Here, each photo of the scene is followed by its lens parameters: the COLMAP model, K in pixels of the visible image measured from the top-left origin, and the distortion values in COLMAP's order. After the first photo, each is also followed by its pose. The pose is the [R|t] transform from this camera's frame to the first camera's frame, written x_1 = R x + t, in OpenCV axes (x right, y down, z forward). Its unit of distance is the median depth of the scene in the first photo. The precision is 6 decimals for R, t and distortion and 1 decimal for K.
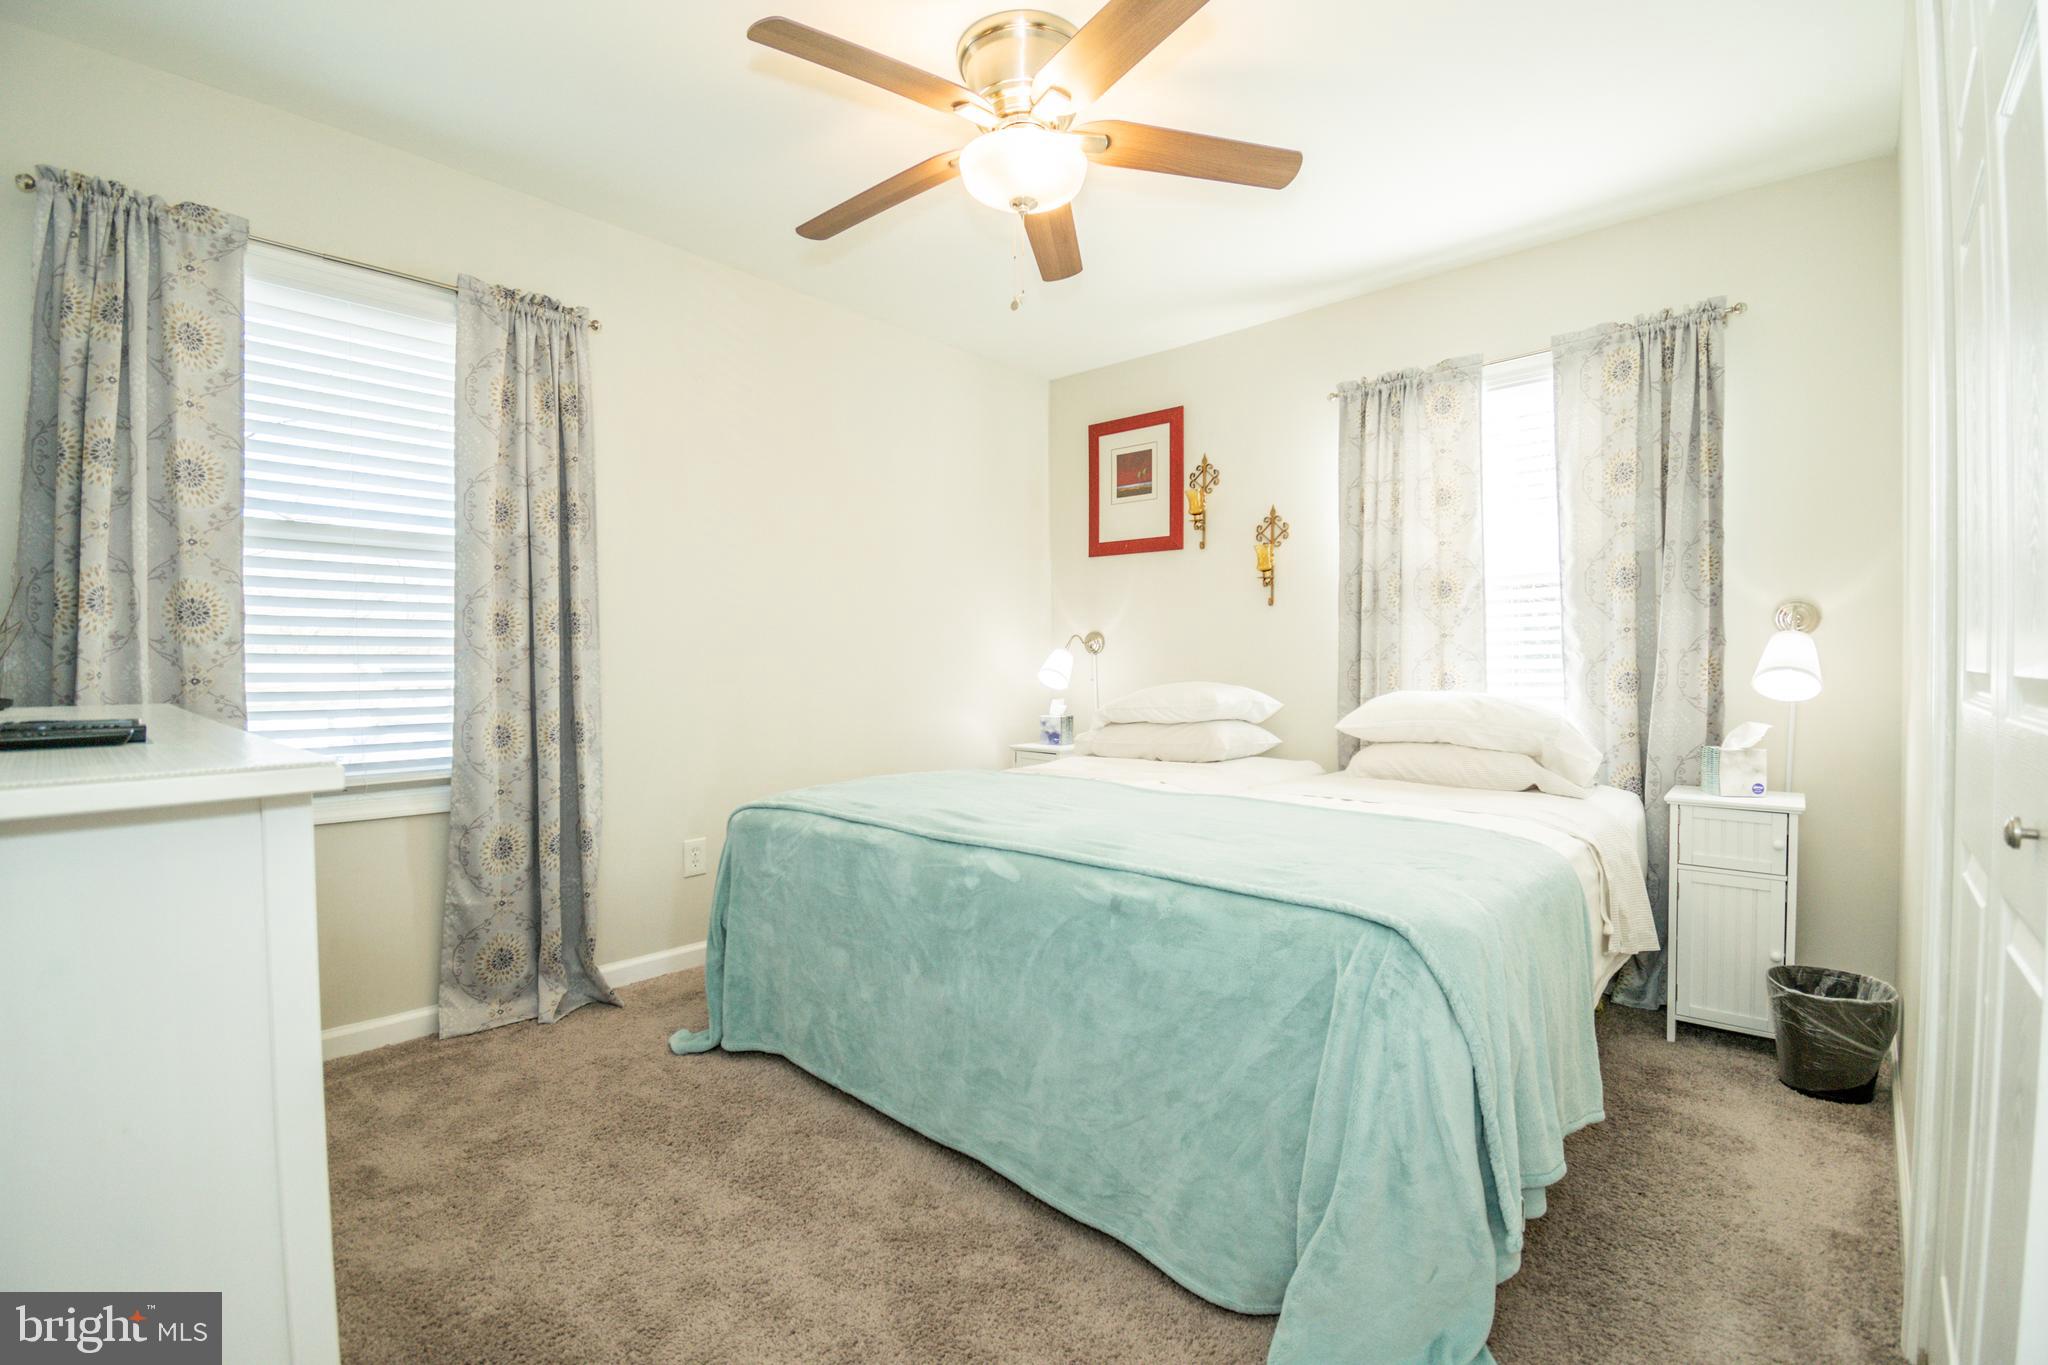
lens RADIAL K [[920.3, 0, 1027.7], [0, 920.3, 677.4], [0, 0, 1]] dist [0.003111, -0.018963]
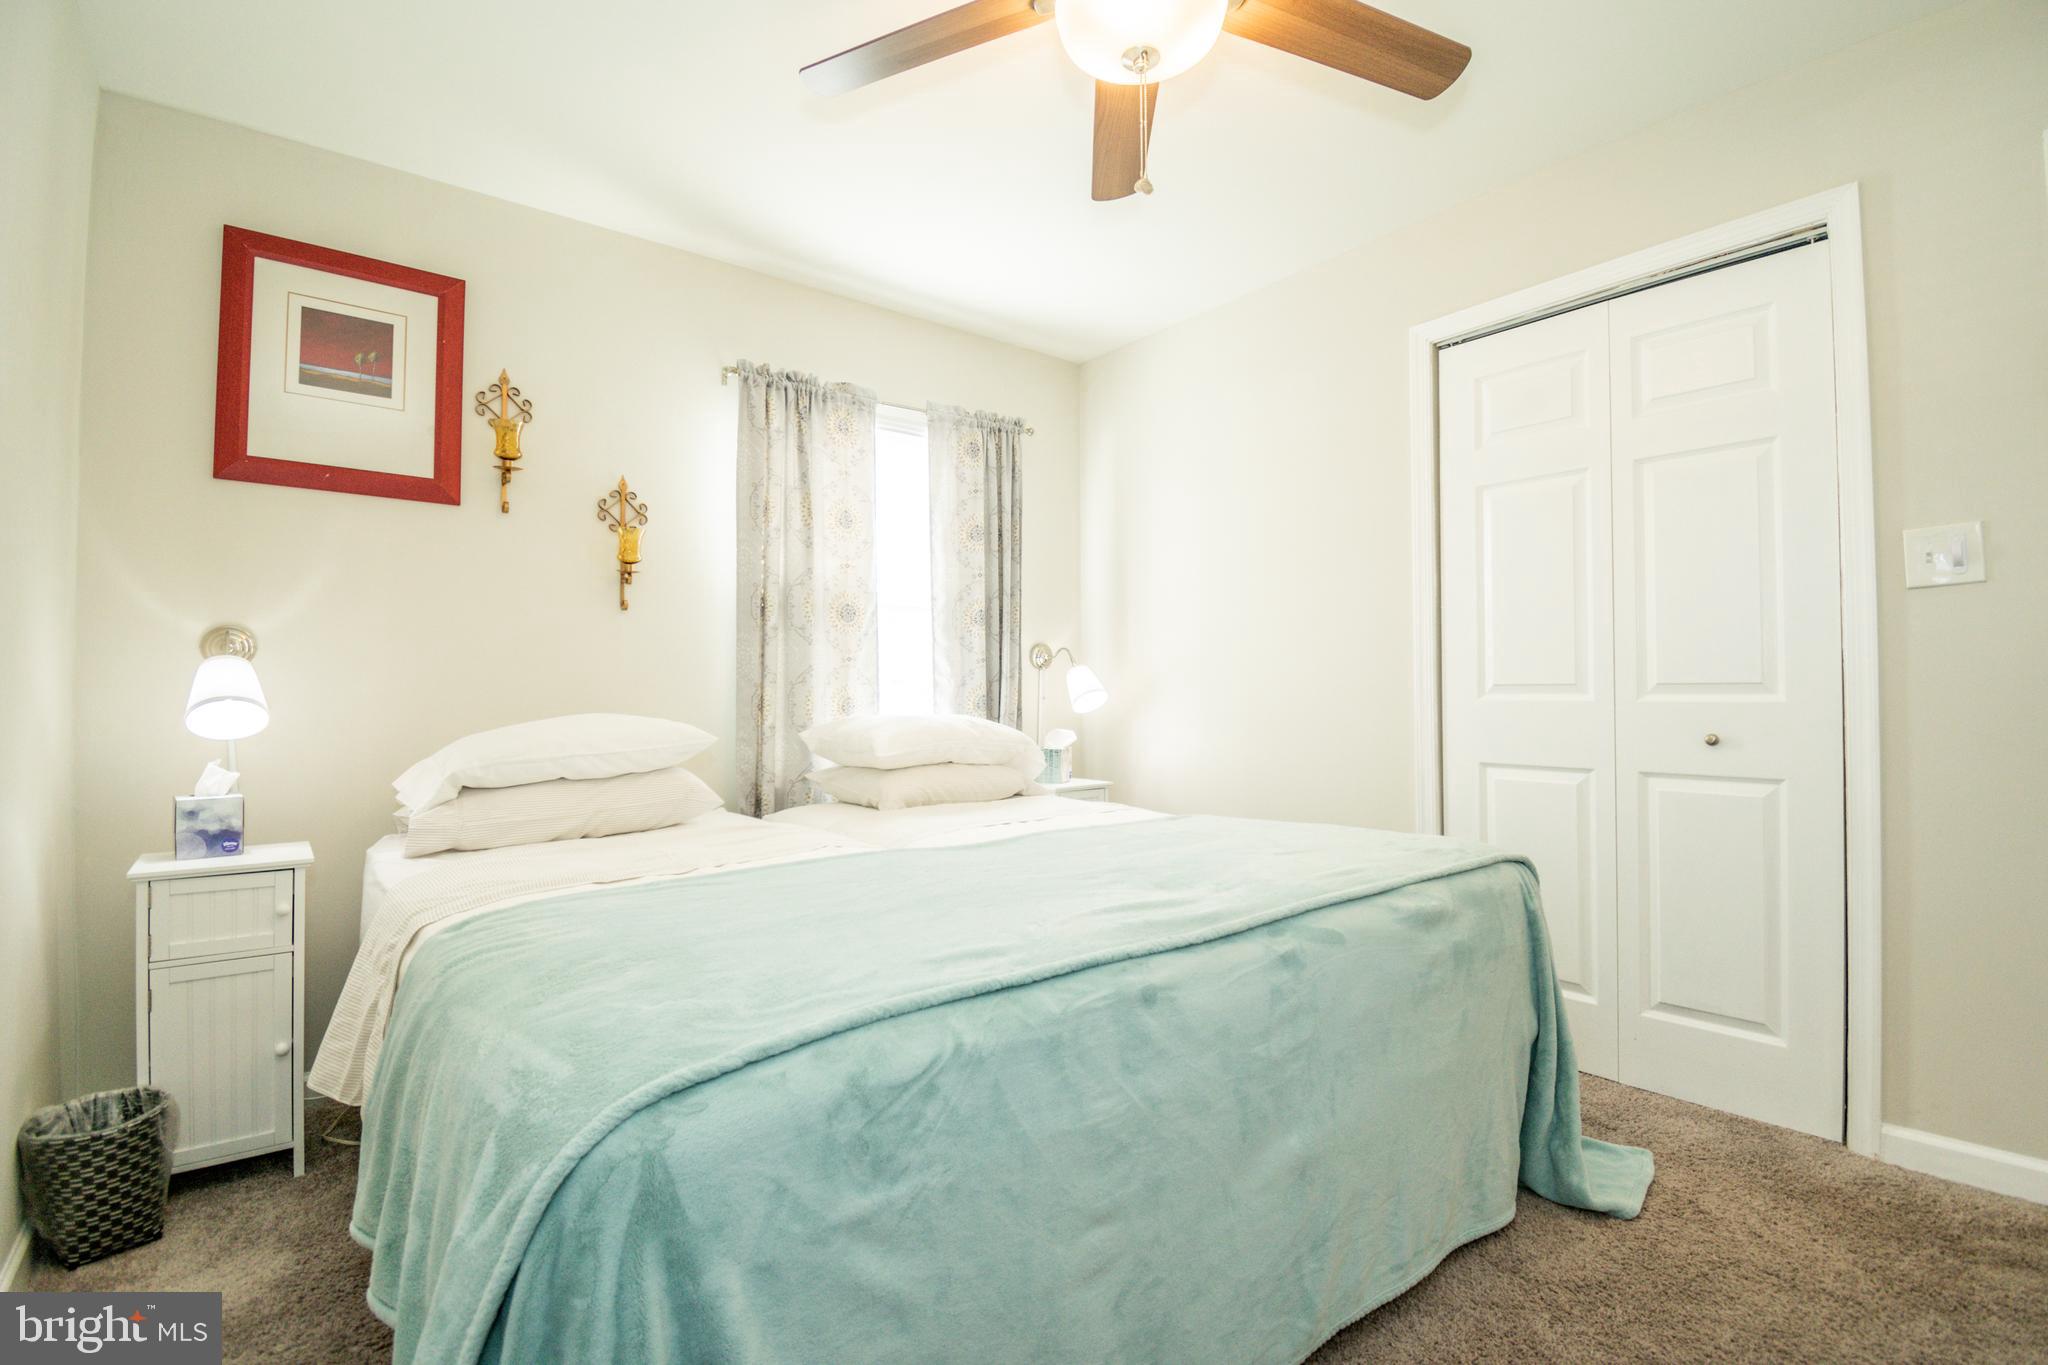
lens RADIAL K [[920.3, 0, 1027.7], [0, 920.3, 677.4], [0, 0, 1]] dist [0.003111, -0.018963]
pose [[0.144053, 0.027865, 0.989178, -0.462958], [0.029453, 0.999040, -0.032432, 0.010302], [-0.989132, 0.033806, 0.143094, 0.633941]]
